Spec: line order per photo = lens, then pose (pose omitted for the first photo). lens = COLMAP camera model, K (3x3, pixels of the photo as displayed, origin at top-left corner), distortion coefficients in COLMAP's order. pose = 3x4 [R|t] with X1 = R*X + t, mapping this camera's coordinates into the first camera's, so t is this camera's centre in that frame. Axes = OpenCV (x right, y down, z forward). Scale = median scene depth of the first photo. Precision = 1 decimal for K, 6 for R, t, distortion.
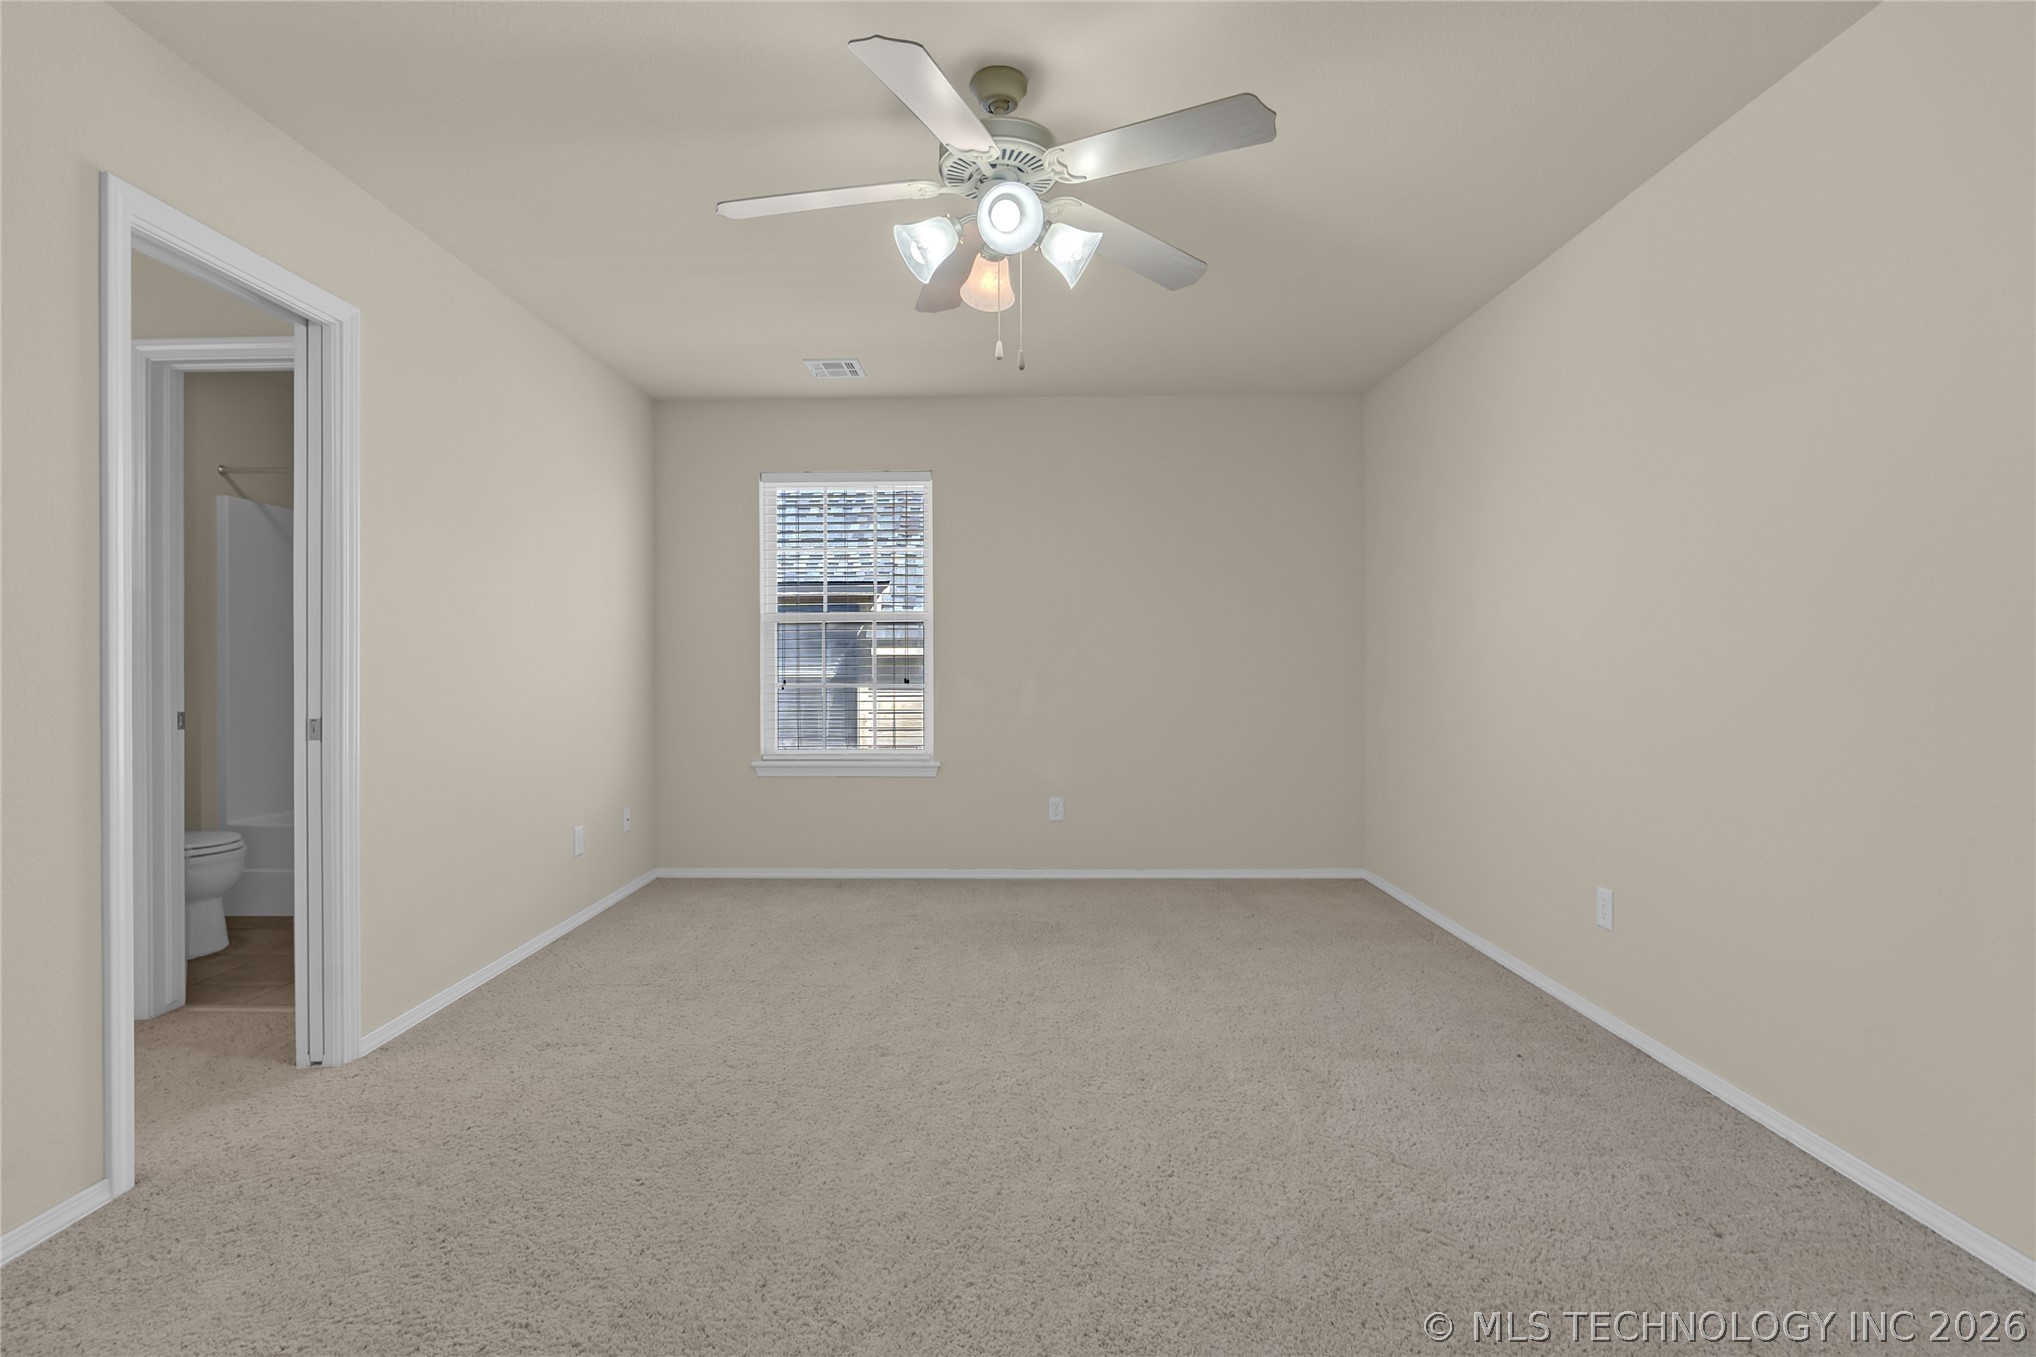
lens RADIAL K [[956.3, 0, 1016.3], [0, 956.3, 673.0], [0, 0, 1]] dist [-0.001926, -0.000023]
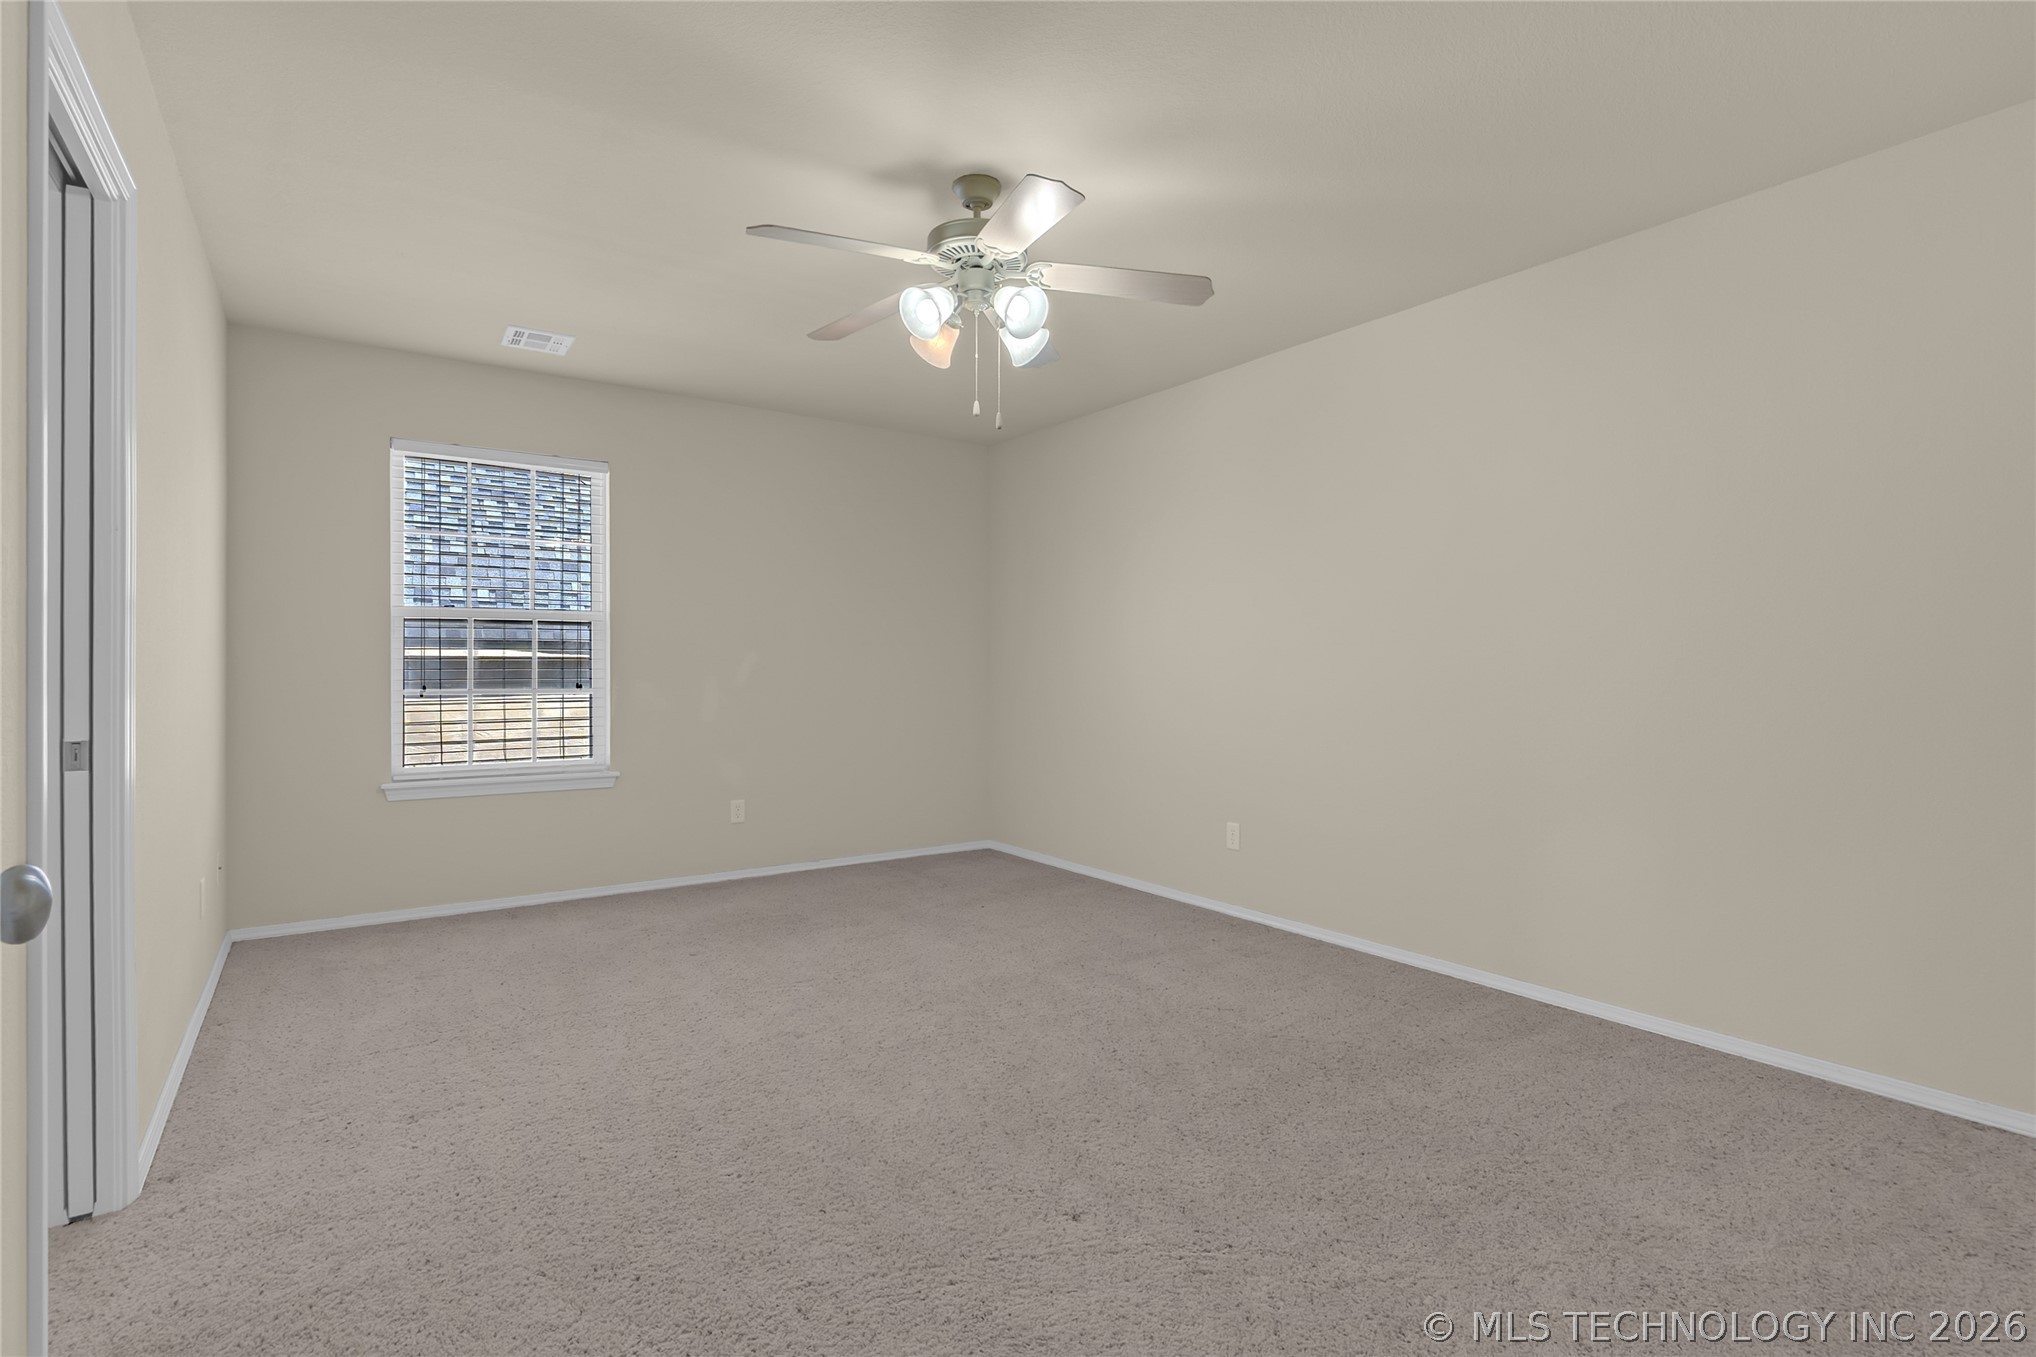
lens RADIAL K [[971.0, 0, 1018.0], [0, 971.0, 678.5], [0, 0, 1]] dist [-0.000574, 0.000373]
pose [[0.801670, 0.000117, 0.597767, -0.497054], [-0.000608, 1.000000, 0.000619, 0.000502], [-0.597766, -0.000860, 0.801670, -0.008337]]
